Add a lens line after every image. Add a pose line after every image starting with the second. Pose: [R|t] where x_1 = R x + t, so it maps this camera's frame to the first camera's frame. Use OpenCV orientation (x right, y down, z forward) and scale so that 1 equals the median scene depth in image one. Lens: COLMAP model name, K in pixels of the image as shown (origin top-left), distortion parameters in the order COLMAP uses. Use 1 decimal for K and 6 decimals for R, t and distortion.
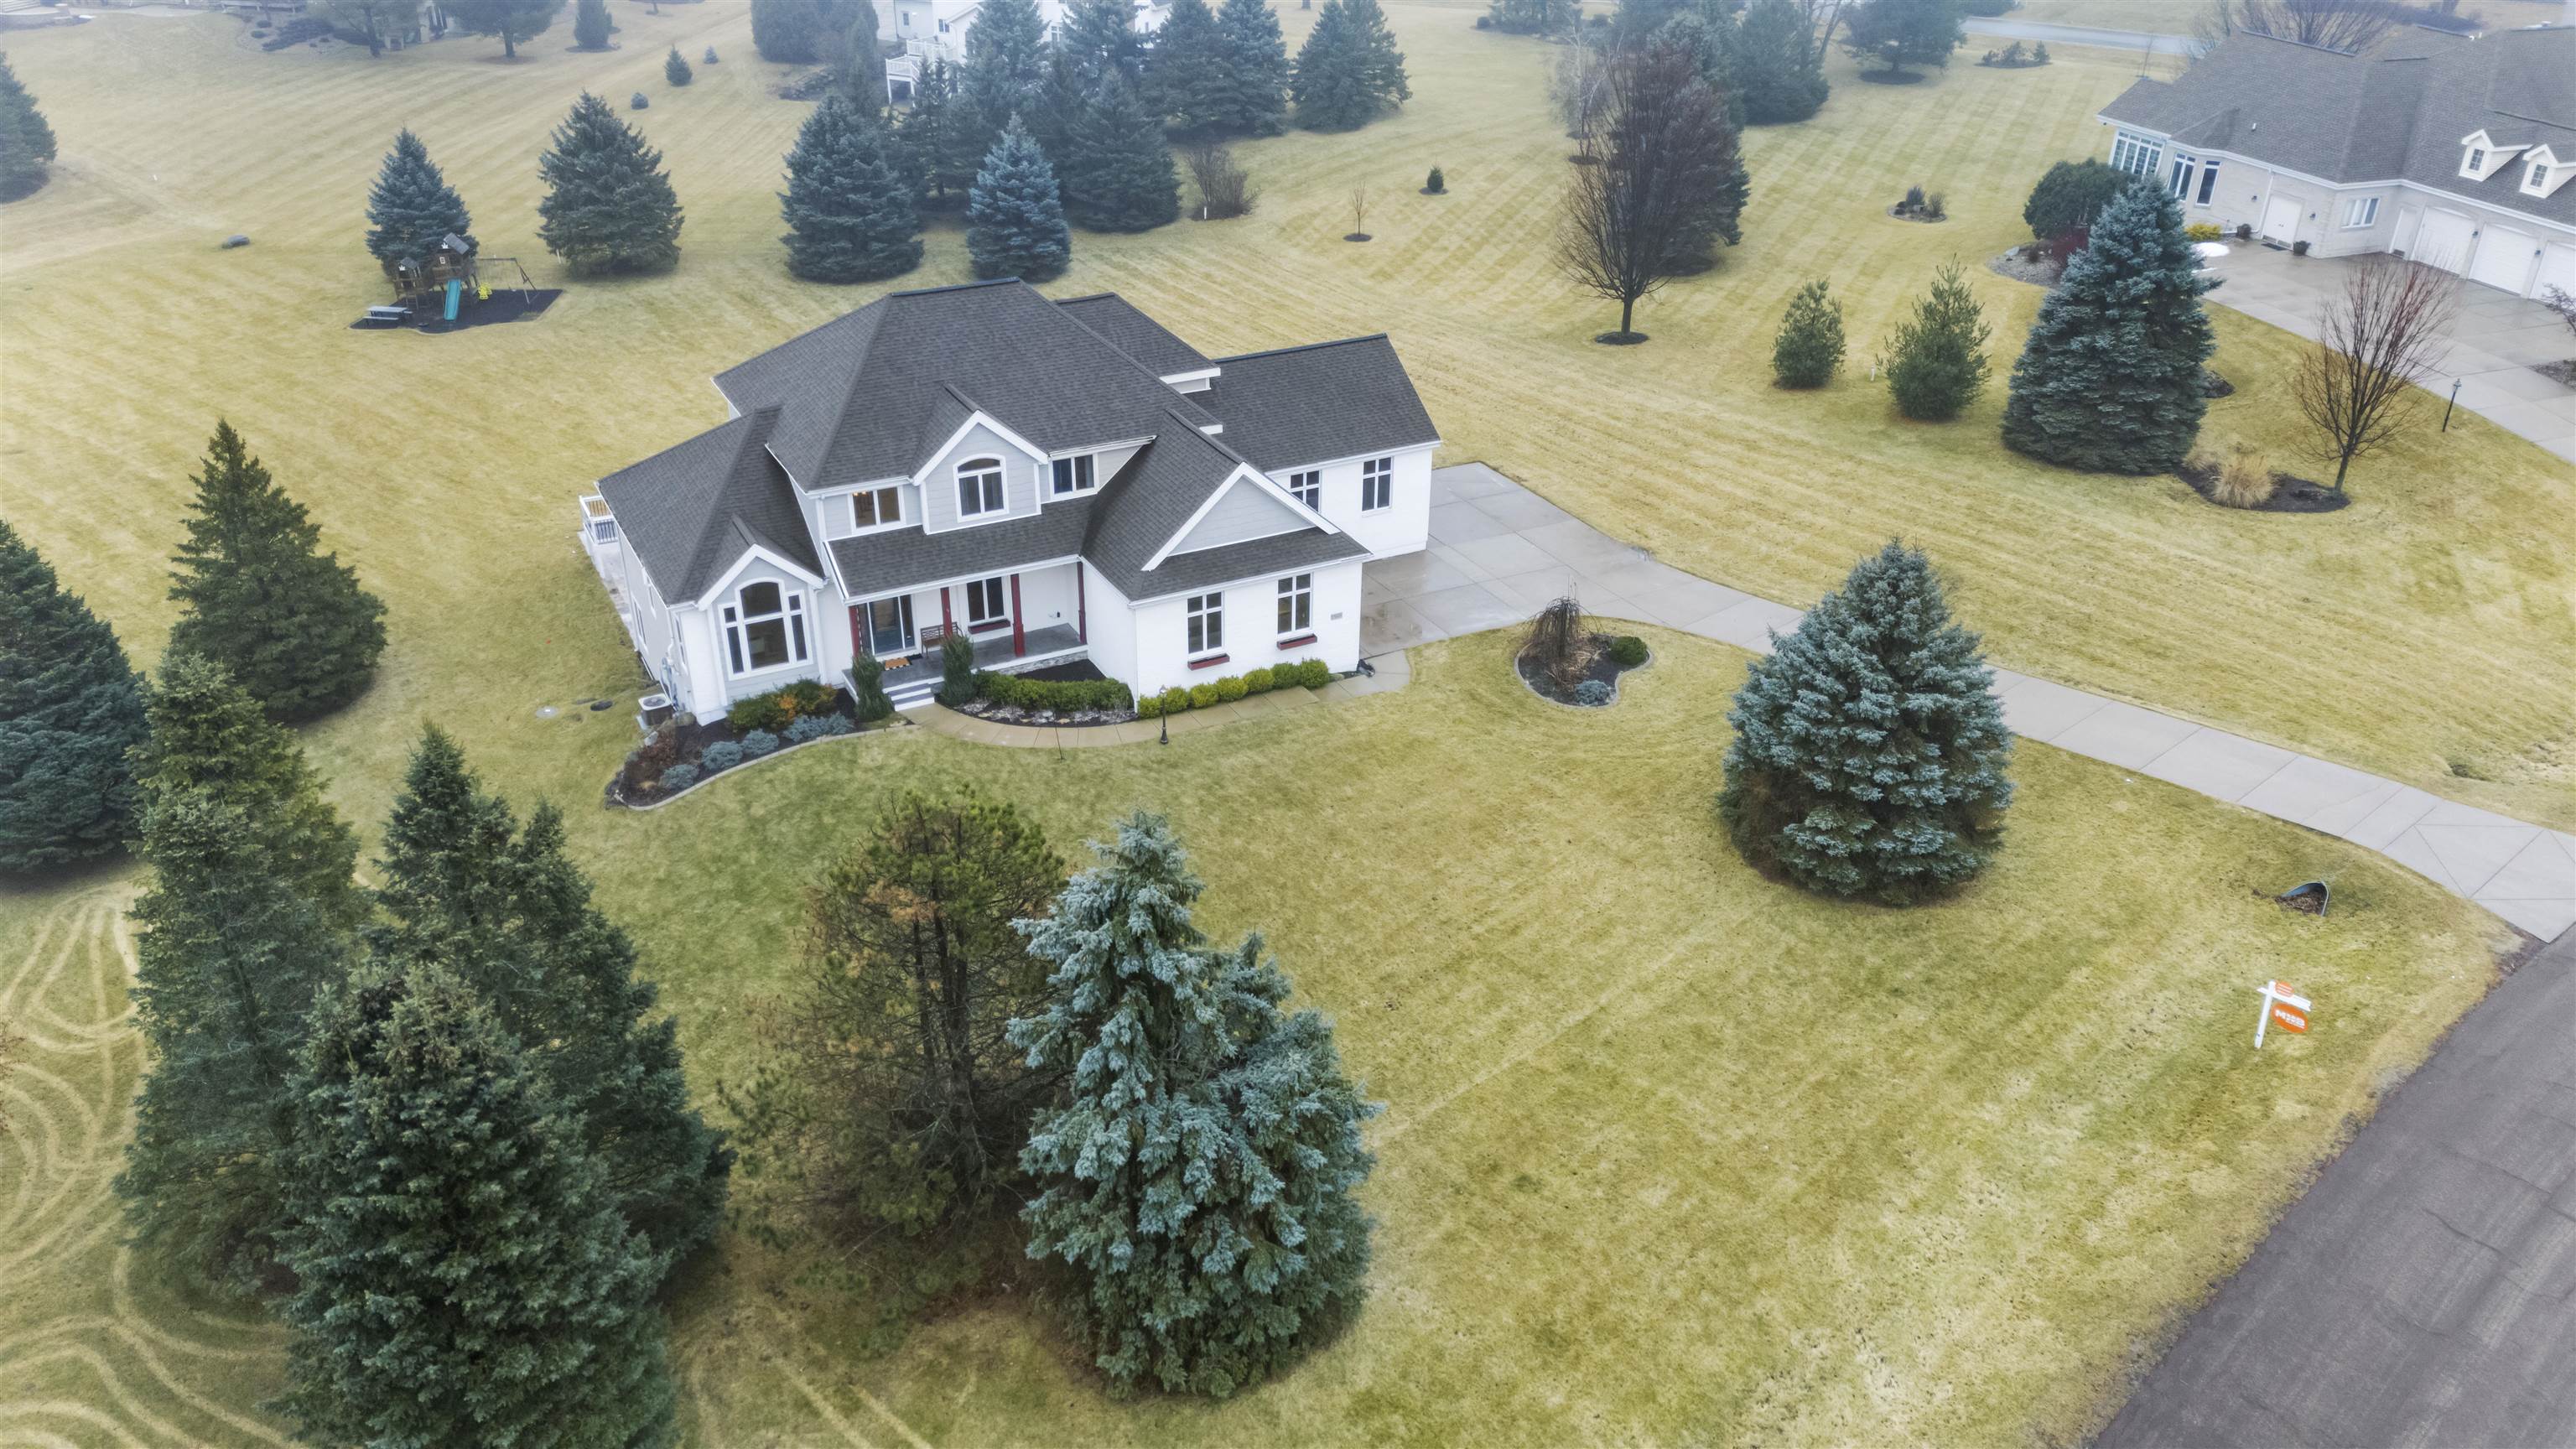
lens RADIAL K [[1934.5, 0, 1288.0], [0, 1934.5, 724.5], [0, 0, 1]] dist [0.126822, -0.000219]
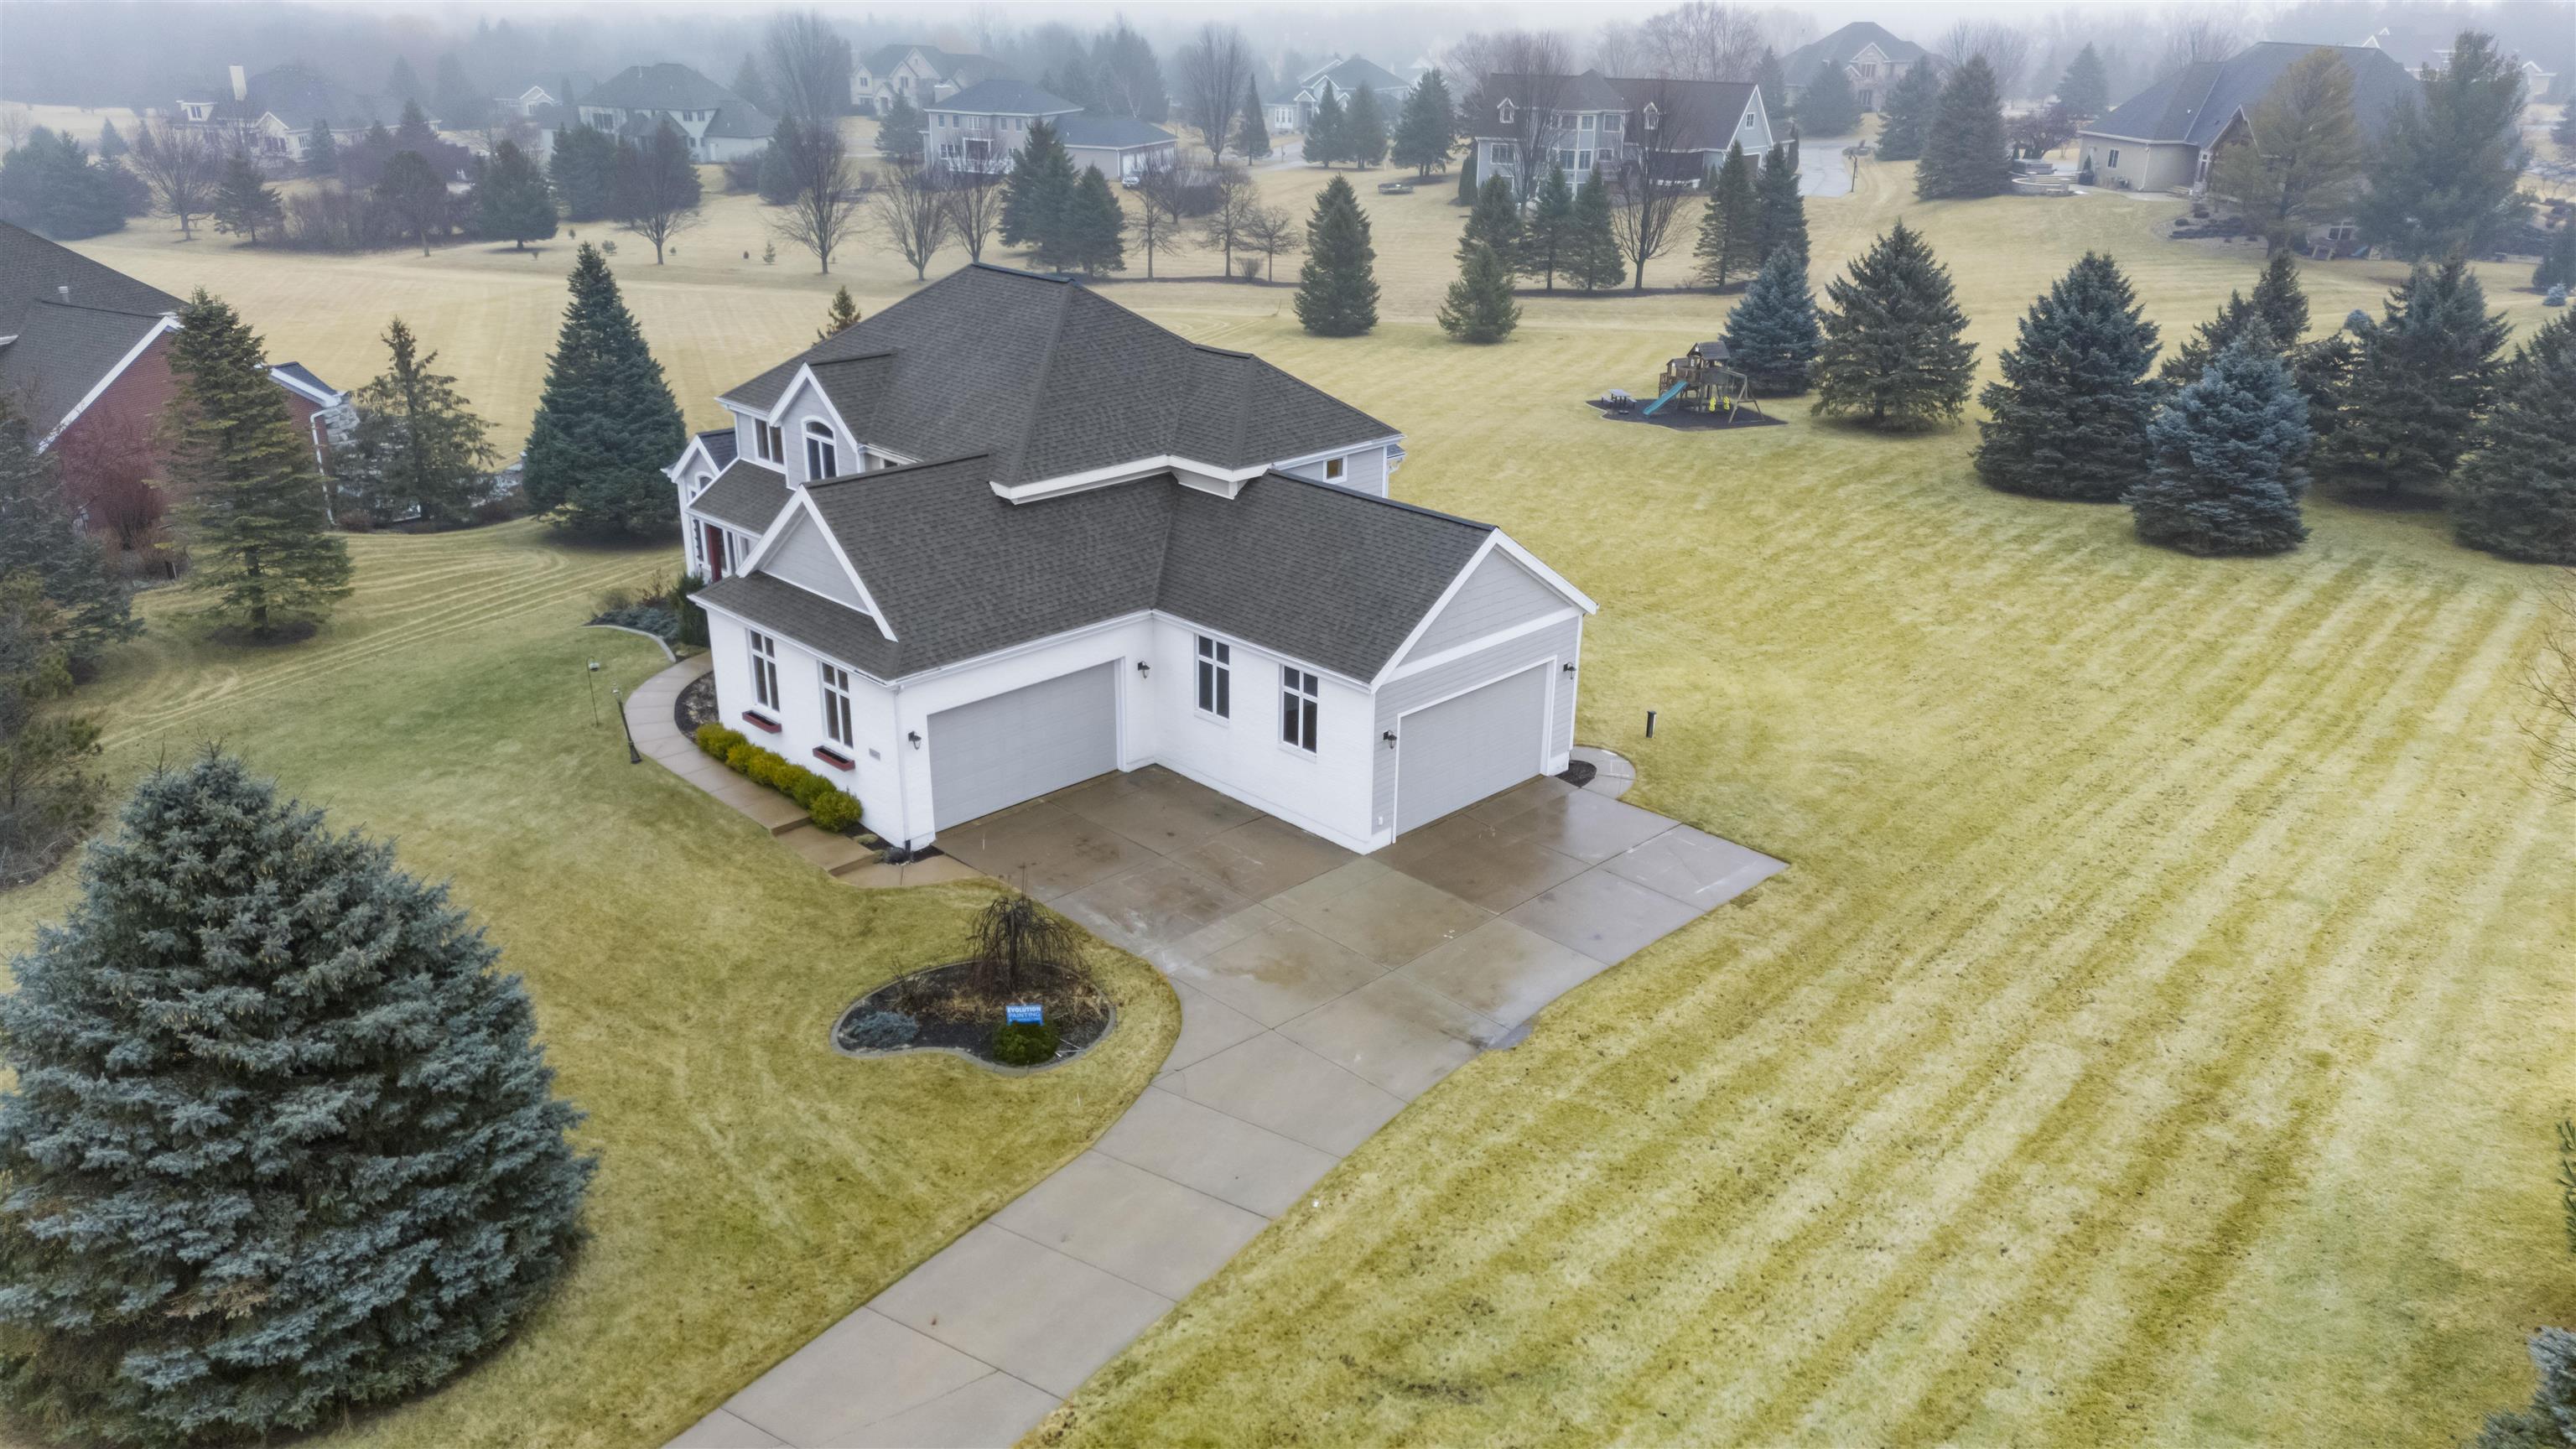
lens RADIAL K [[1909.2, 0, 1288.0], [0, 1909.2, 724.5], [0, 0, 1]] dist [0.062629, -0.001505]
pose [[0.300665, 0.328764, -0.895274, 0.699061], [-0.476266, 0.865042, 0.157715, -0.250619], [0.826300, 0.378969, 0.416667, 0.856413]]
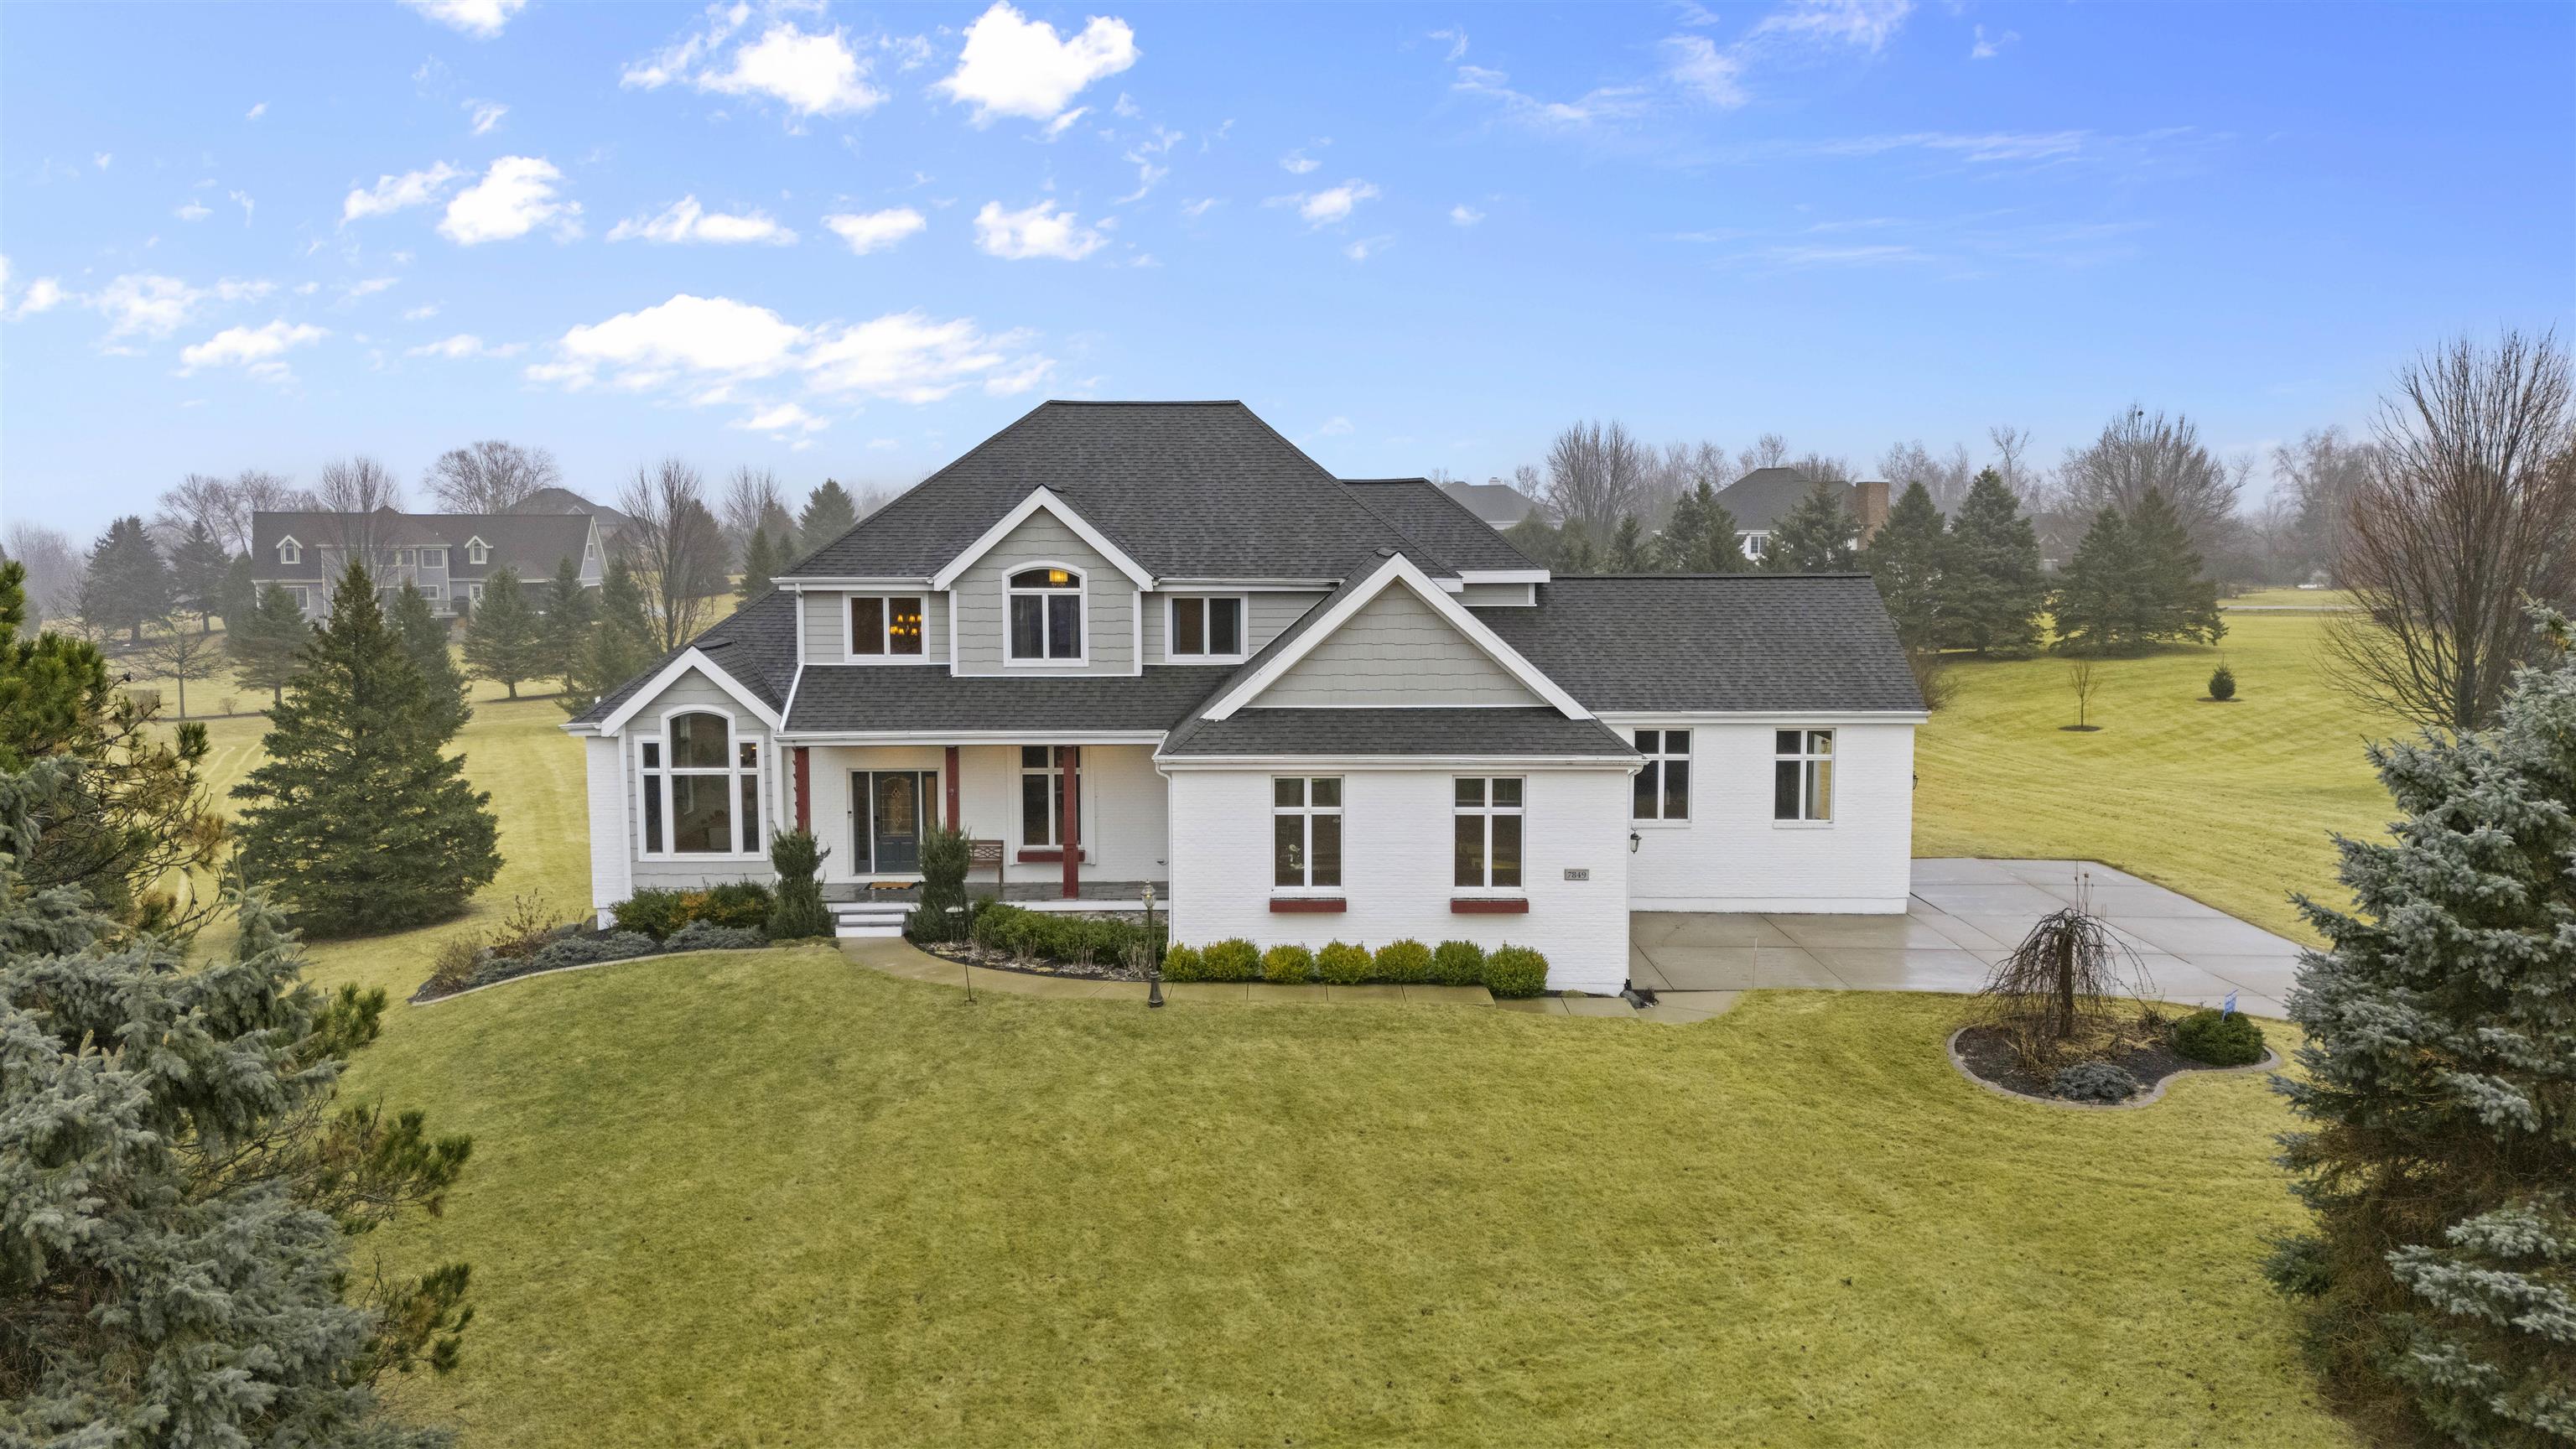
lens RADIAL K [[1909.2, 0, 1288.0], [0, 1909.2, 724.5], [0, 0, 1]] dist [0.062629, -0.001505]
pose [[0.882099, 0.034817, -0.469776, 0.208357], [-0.216649, 0.915520, -0.338949, 0.106214], [0.418289, 0.400763, 0.815122, 0.531115]]
